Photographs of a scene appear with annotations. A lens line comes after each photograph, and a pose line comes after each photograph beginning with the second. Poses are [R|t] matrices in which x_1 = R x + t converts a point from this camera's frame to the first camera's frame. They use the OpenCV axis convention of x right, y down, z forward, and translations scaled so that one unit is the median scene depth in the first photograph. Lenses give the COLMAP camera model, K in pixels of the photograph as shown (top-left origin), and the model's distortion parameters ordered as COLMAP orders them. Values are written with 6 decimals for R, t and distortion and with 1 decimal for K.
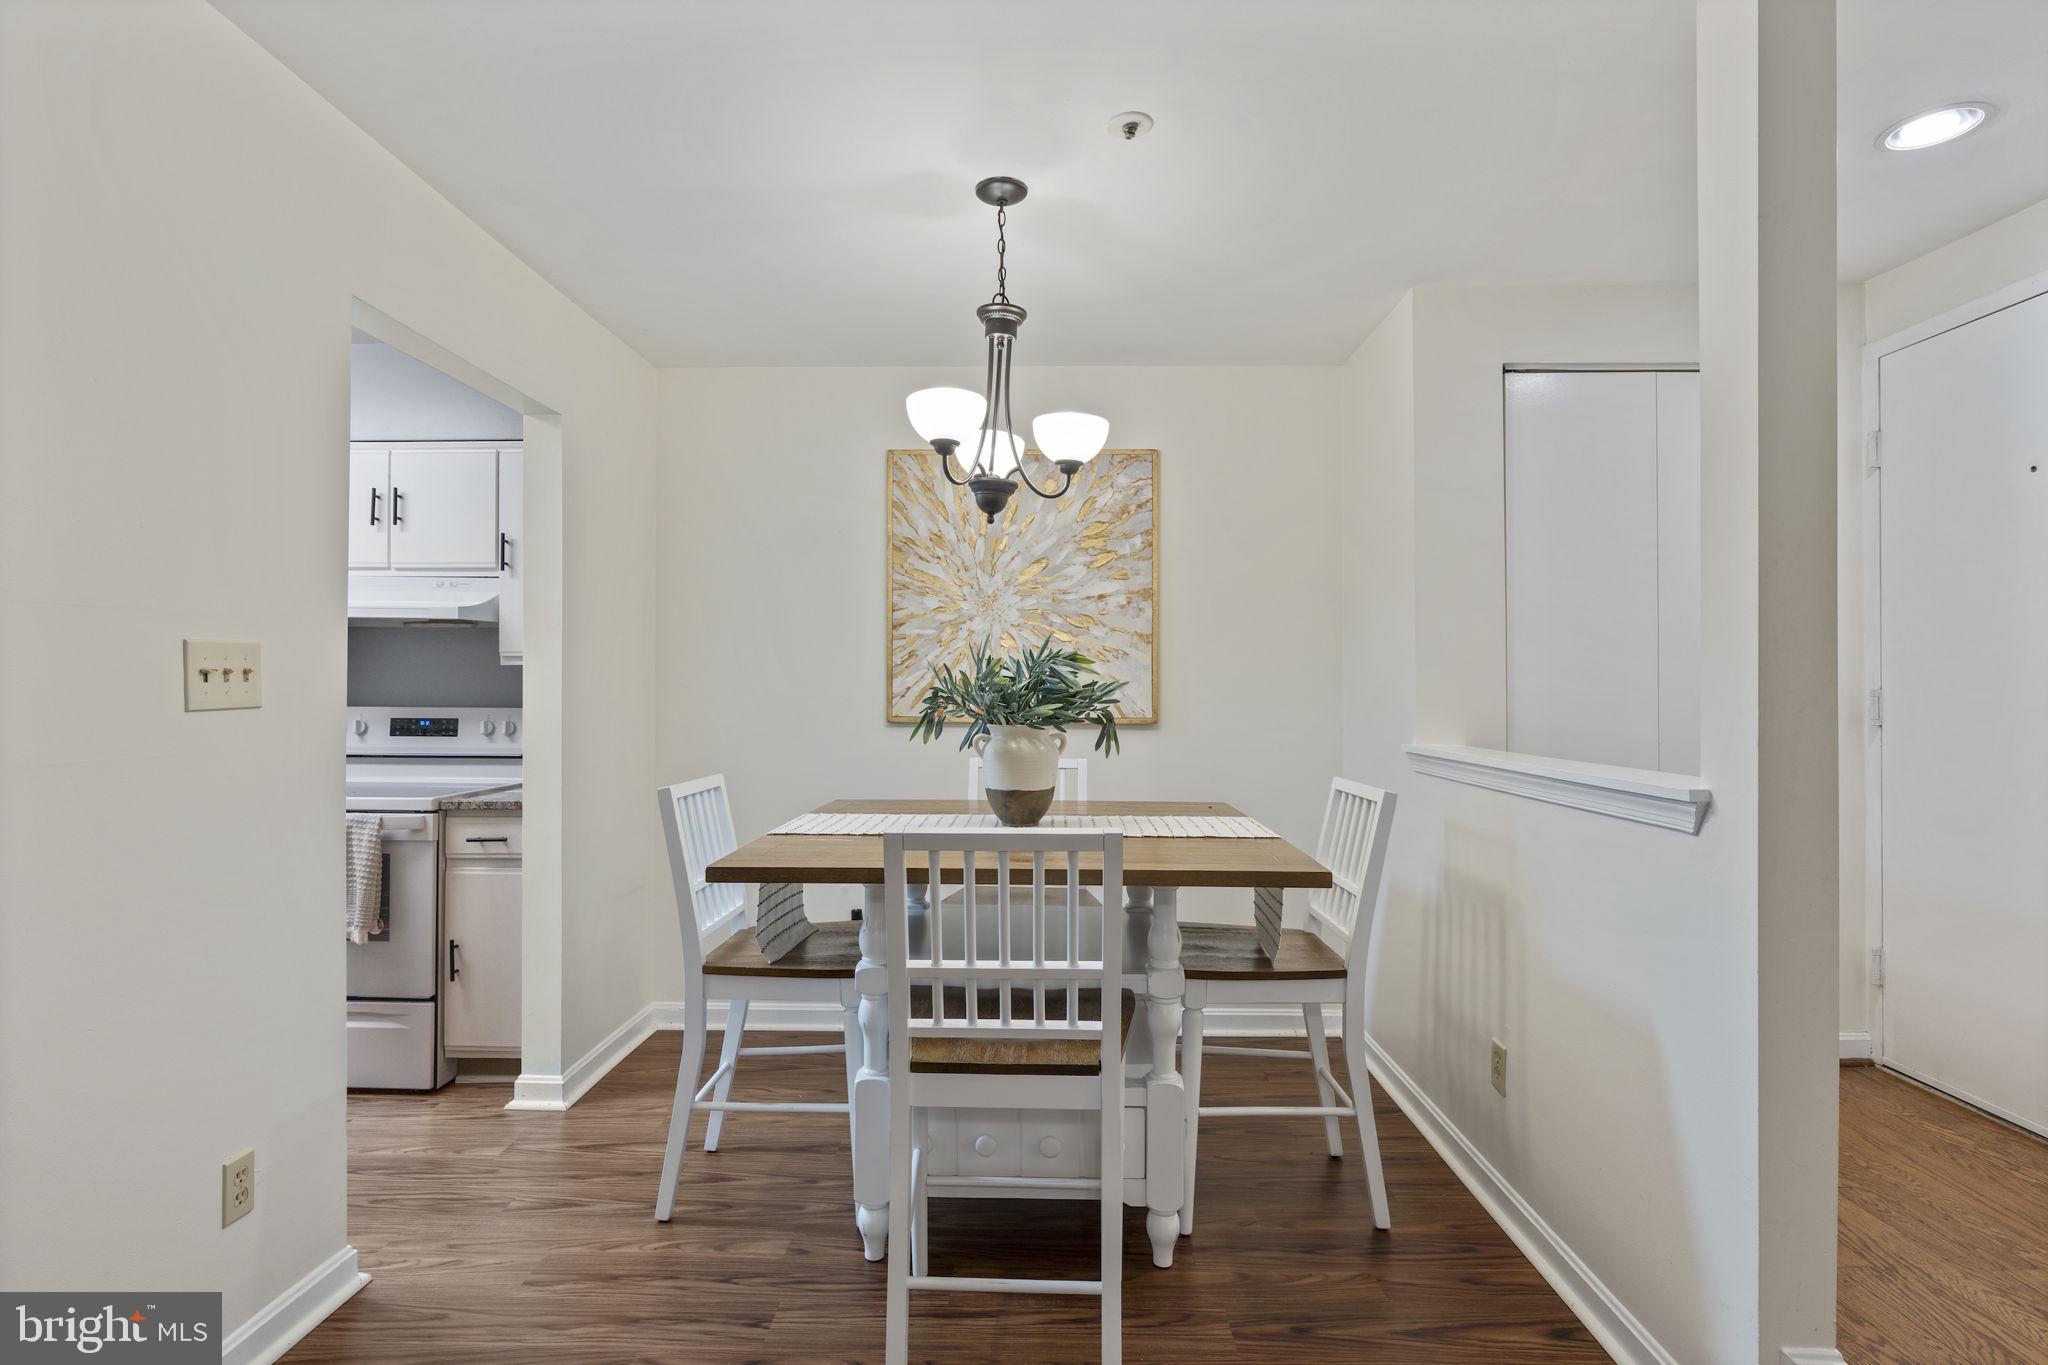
lens RADIAL K [[981.7, 0, 993.6], [0, 981.7, 679.5], [0, 0, 1]] dist [-0.016411, -0.000341]
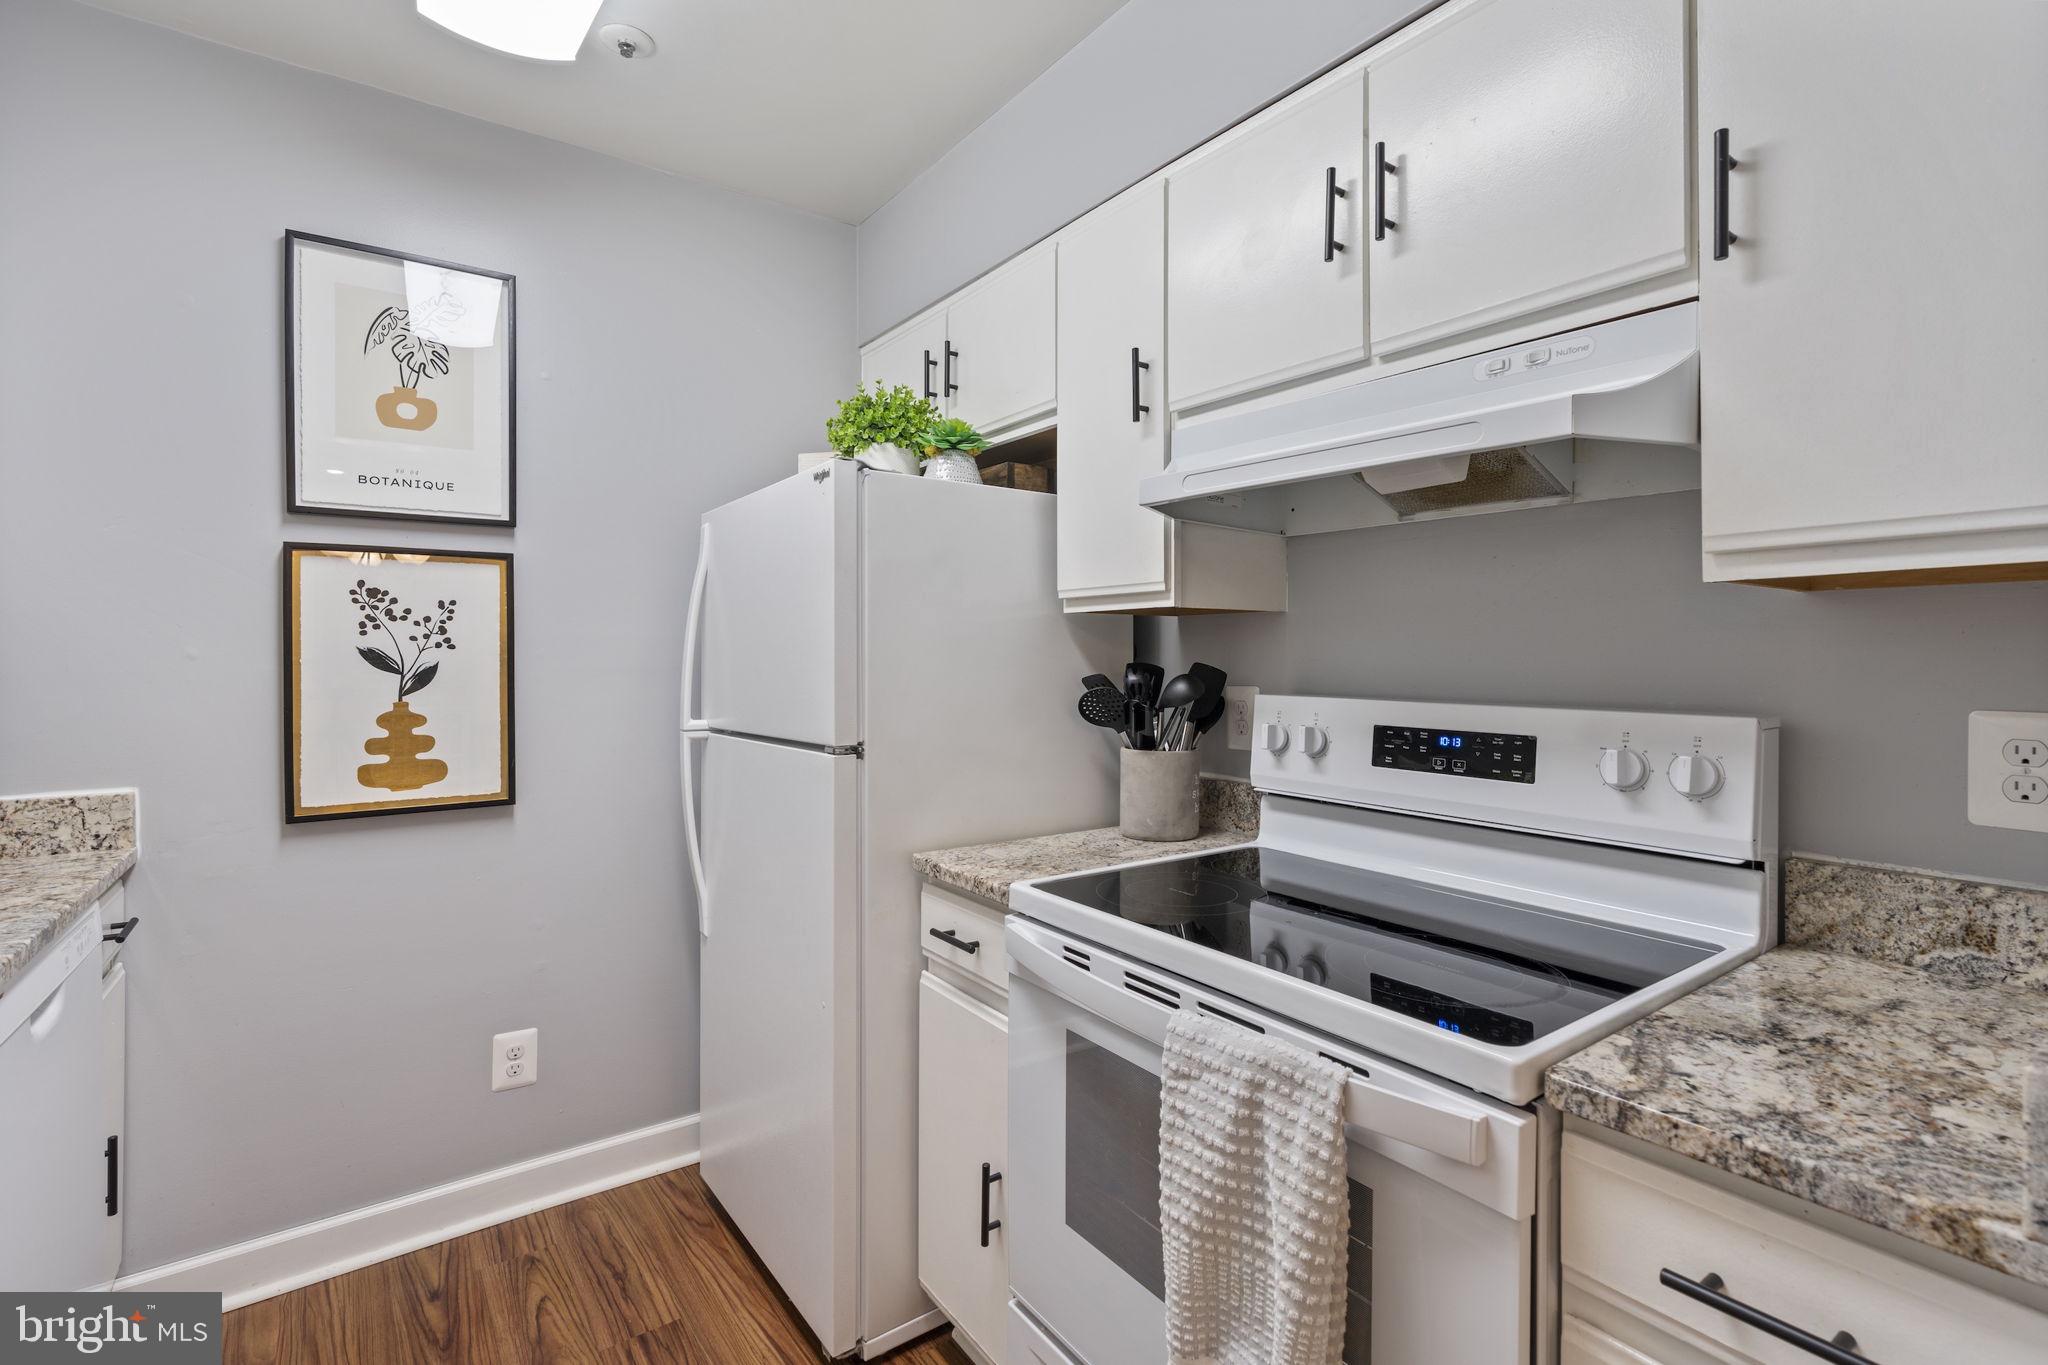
lens RADIAL K [[933.3, 0, 1016.8], [0, 933.3, 662.2], [0, 0, 1]] dist [-0.010263, 0.003685]
pose [[0.607707, 0.002773, -0.794156, -0.383011], [0.008151, 0.999919, 0.009728, 0.005610], [0.794119, -0.012385, 0.607636, 0.618738]]
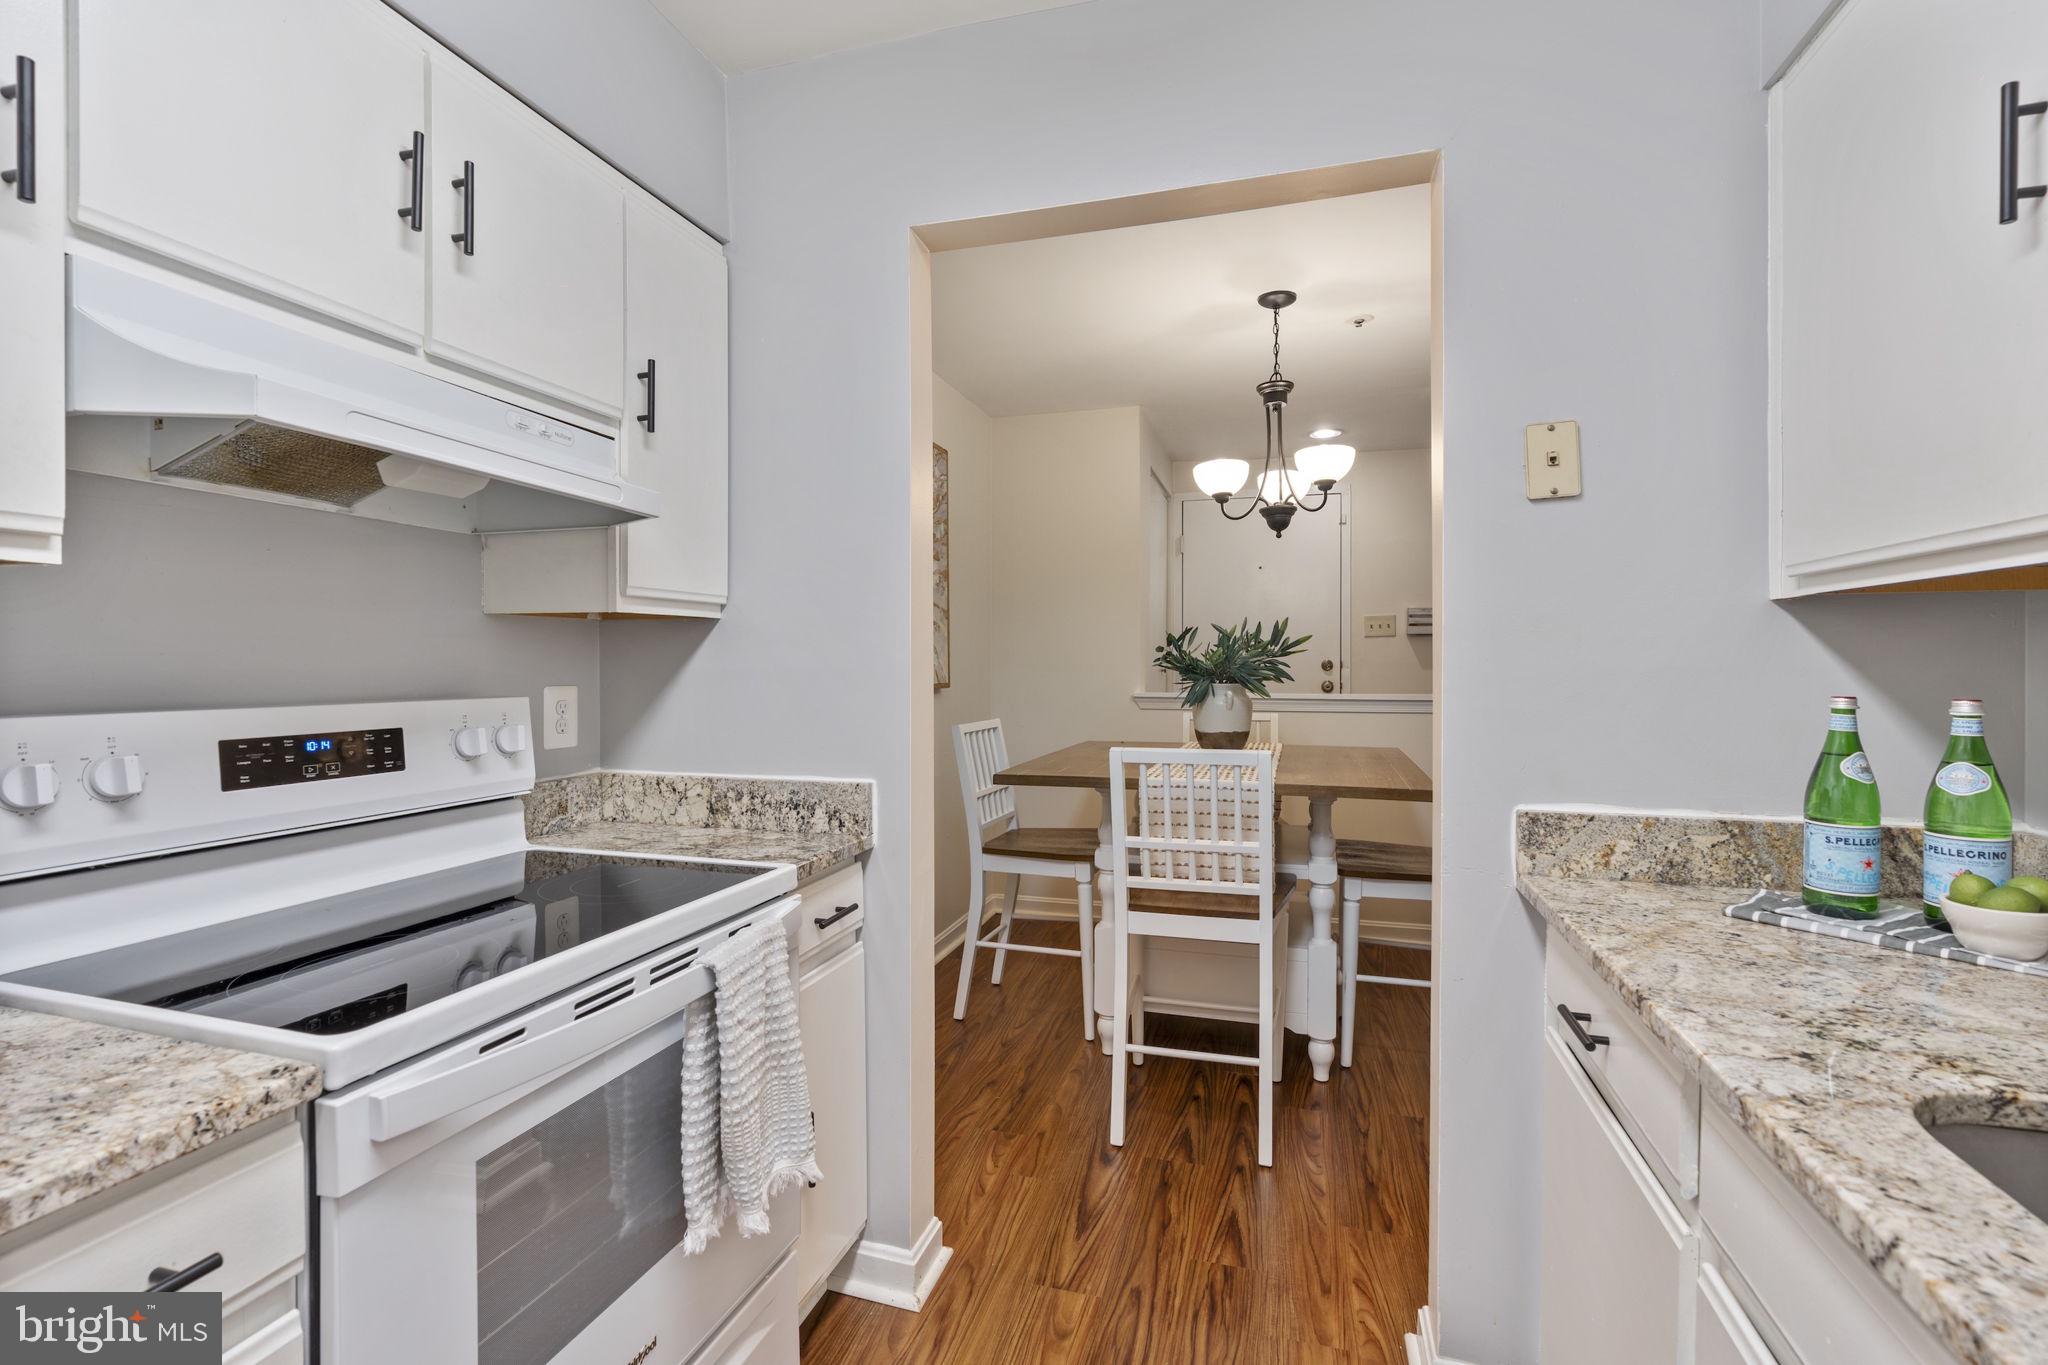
lens RADIAL K [[933.3, 0, 1016.8], [0, 933.3, 662.2], [0, 0, 1]] dist [-0.010263, 0.003685]
pose [[0.265821, -0.005368, 0.964007, -0.871979], [-0.007920, 0.999939, 0.007753, 0.006106], [-0.963990, -0.009696, 0.265762, 0.635656]]
